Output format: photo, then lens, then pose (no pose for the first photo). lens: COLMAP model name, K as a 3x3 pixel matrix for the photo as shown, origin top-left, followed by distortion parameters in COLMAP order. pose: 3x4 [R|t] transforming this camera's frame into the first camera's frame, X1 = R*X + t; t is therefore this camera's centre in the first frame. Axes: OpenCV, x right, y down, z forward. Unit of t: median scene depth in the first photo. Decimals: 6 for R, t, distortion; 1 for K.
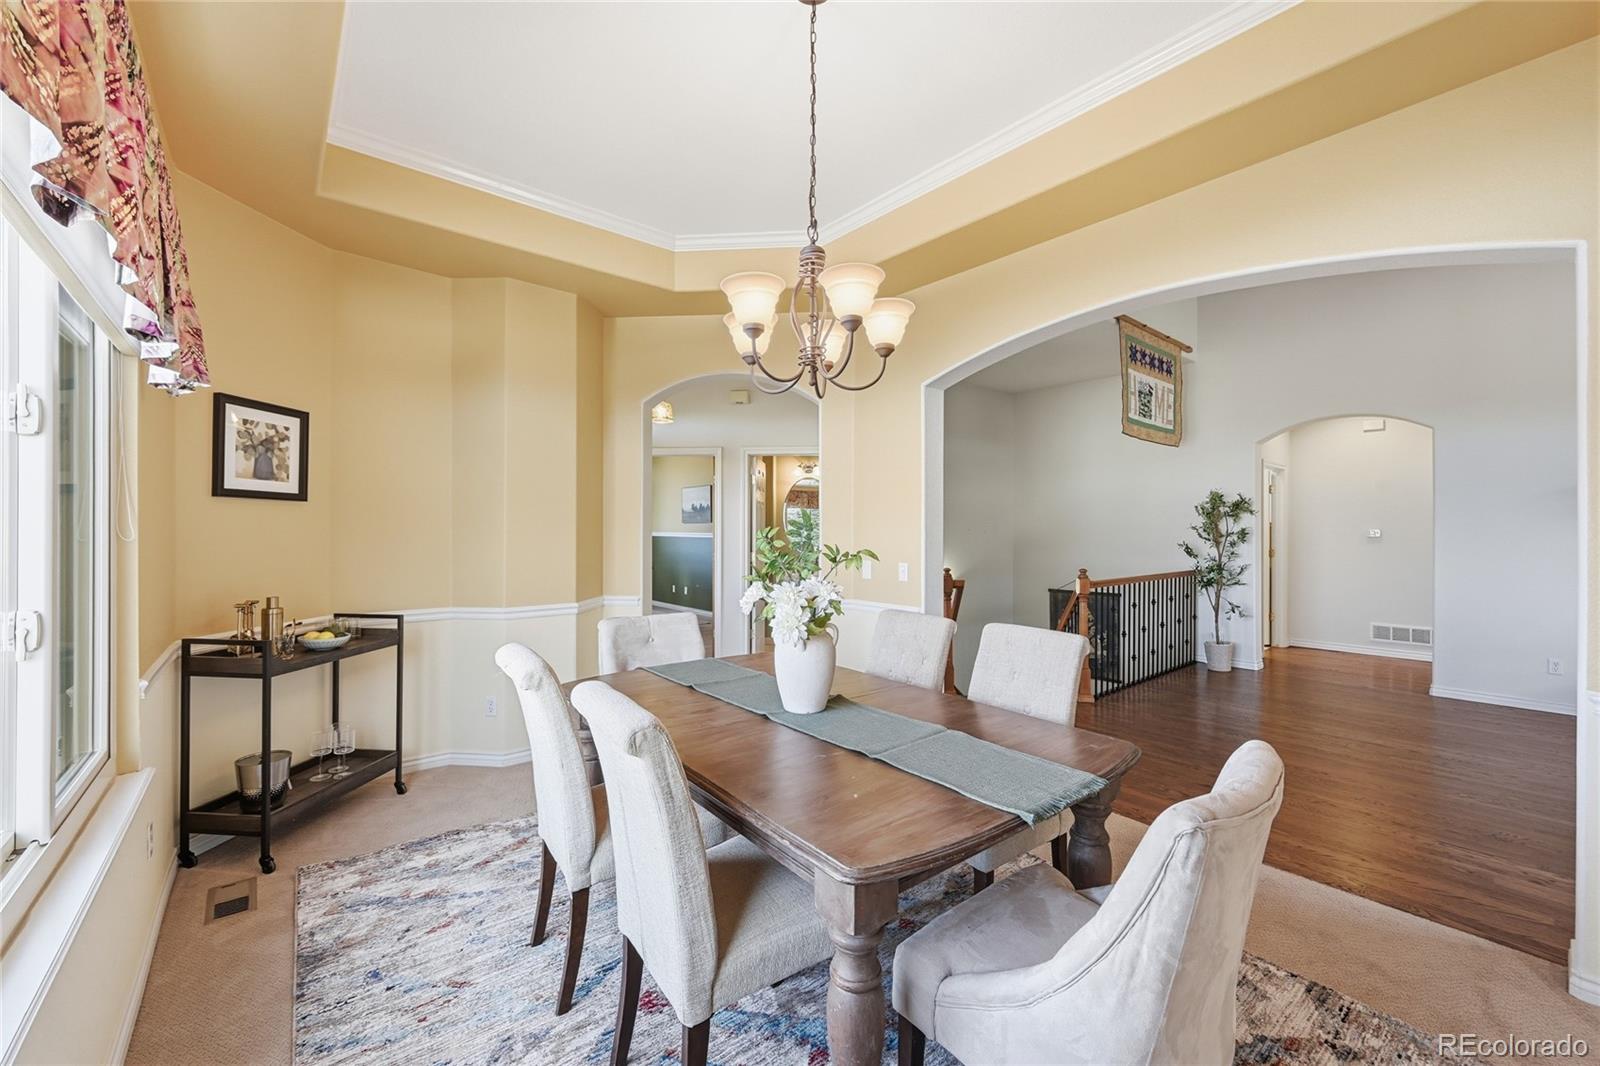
lens RADIAL K [[639.5, 0, 796.2], [0, 639.5, 523.8], [0, 0, 1]] dist [-0.000523, -0.000069]
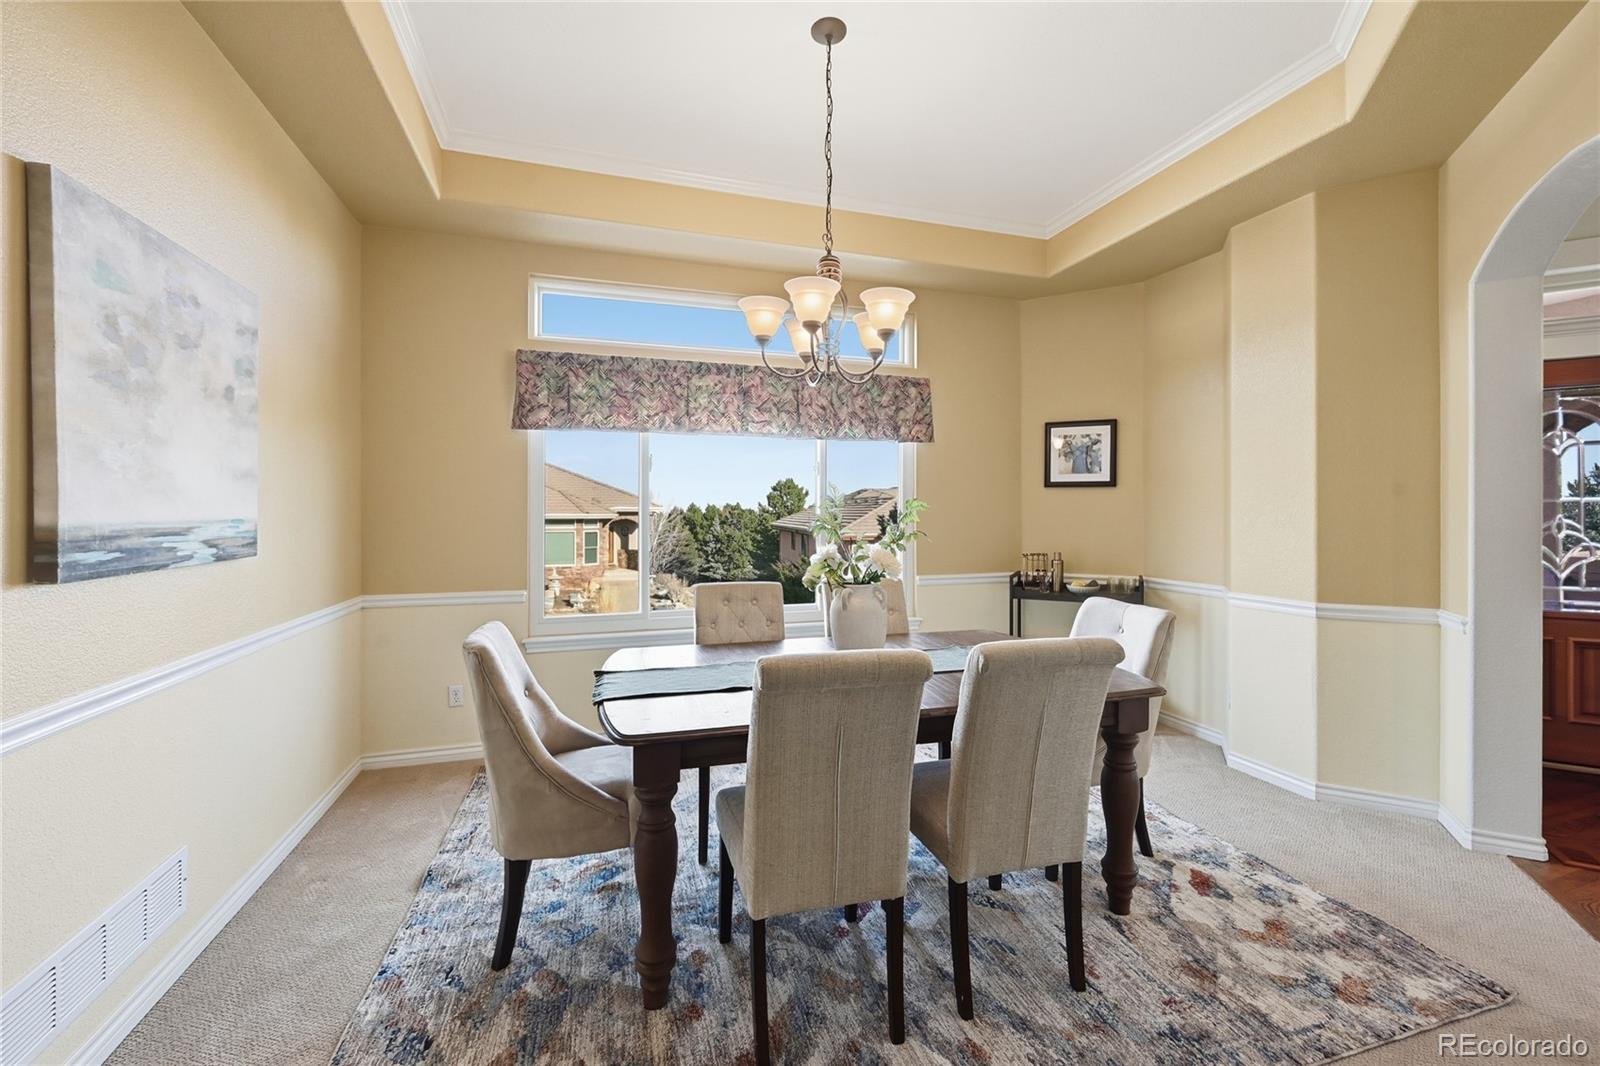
lens RADIAL K [[639.5, 0, 796.2], [0, 639.5, 523.8], [0, 0, 1]] dist [-0.000523, -0.000069]
pose [[-0.370809, 0.009182, -0.928664, 0.753649], [0.007073, 0.999950, 0.007062, 0.030233], [0.928682, -0.003950, -0.370855, 0.923870]]
